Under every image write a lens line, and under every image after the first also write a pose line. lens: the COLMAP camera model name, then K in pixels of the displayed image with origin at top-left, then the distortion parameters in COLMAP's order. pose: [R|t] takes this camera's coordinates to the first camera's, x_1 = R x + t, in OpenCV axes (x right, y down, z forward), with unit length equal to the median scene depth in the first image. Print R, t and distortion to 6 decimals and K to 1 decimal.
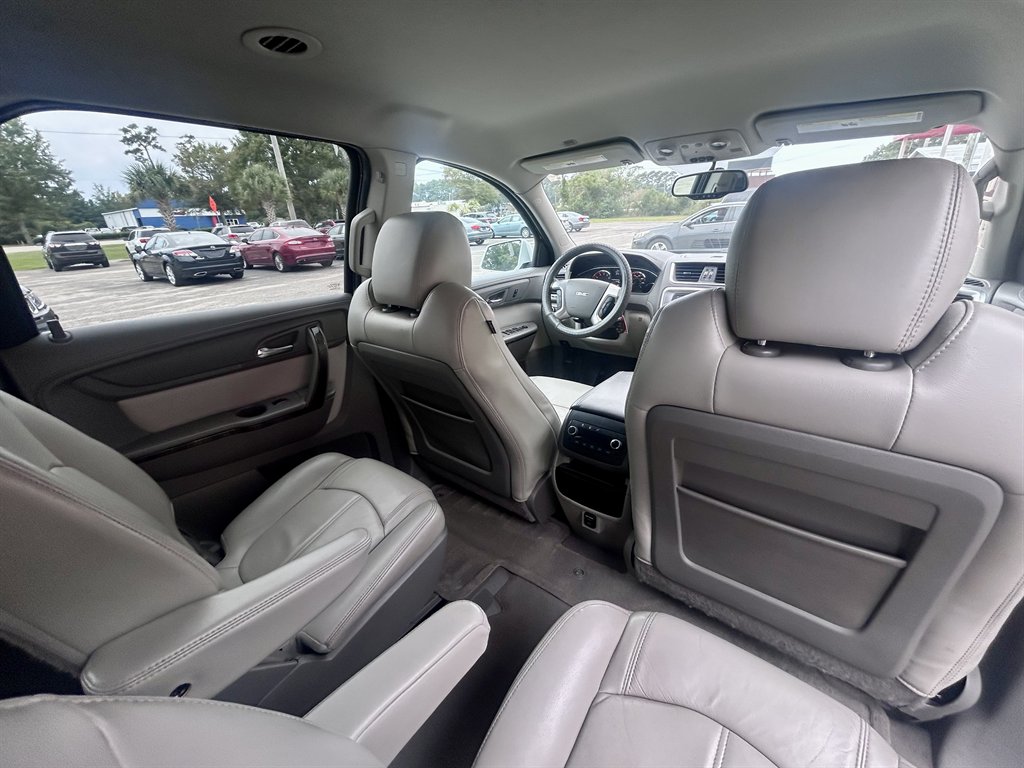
lens RADIAL K [[414.7, 0, 512.0], [0, 414.7, 384.0], [0, 0, 1]] dist [-0.001534, -0.000435]
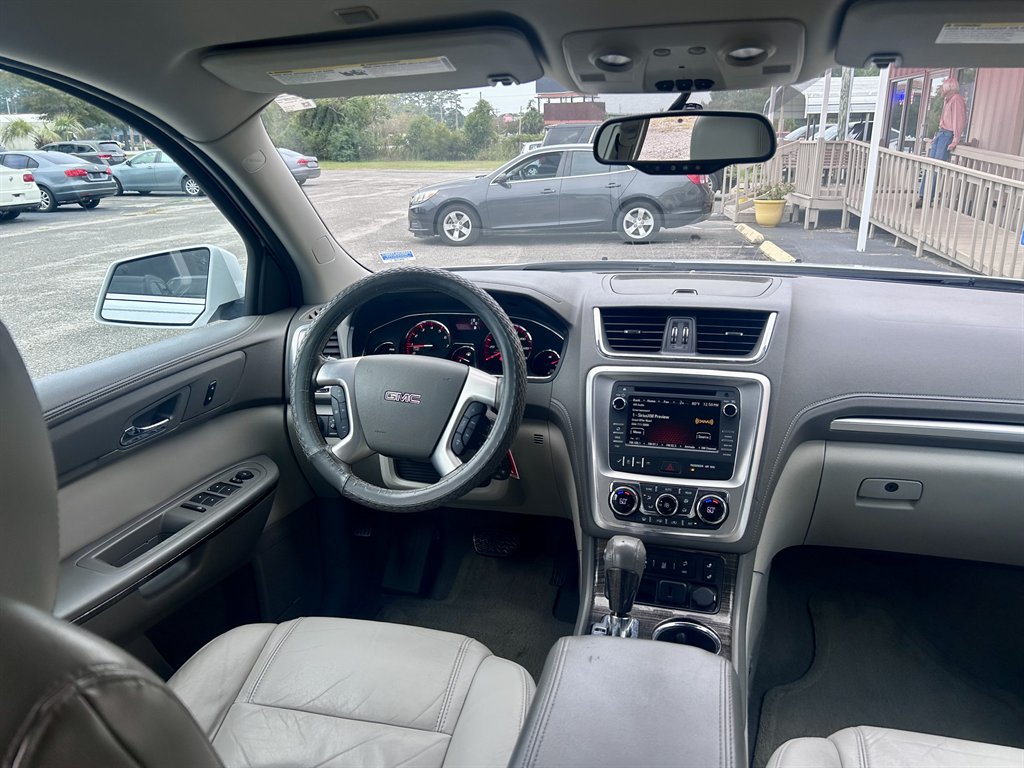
lens RADIAL K [[761.6, 0, 512.5], [0, 761.6, 391.8], [0, 0, 1]] dist [0.046784, -0.050934]
pose [[0.914442, -0.093015, 0.393883, -0.014994], [0.126292, 0.990215, -0.059364, -0.150183], [-0.384507, 0.104030, 0.917242, 0.274554]]
